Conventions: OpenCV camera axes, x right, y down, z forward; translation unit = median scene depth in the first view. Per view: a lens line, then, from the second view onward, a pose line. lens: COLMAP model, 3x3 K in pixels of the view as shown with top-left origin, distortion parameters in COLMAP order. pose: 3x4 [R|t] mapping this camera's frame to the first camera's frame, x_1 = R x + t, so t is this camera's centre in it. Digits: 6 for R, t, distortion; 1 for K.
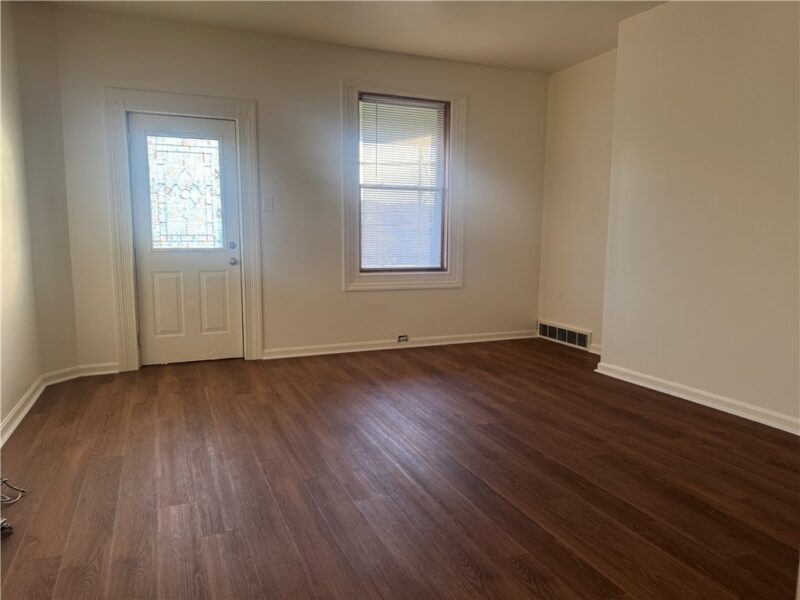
lens RADIAL K [[564.4, 0, 401.5], [0, 564.4, 303.9], [0, 0, 1]] dist [0.078783, -0.095562]
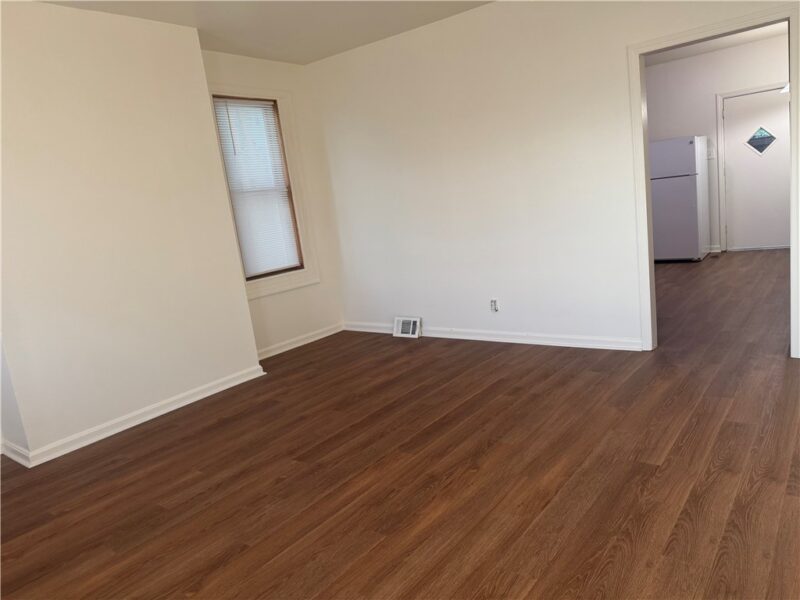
lens RADIAL K [[555.5, 0, 401.0], [0, 555.5, 308.1], [0, 0, 1]] dist [-0.003472, -0.009907]
pose [[-0.483624, -0.106853, 0.868729, -0.692345], [0.234976, 0.940236, 0.246459, -0.197239], [-0.843146, 0.323324, -0.429613, 1.216096]]
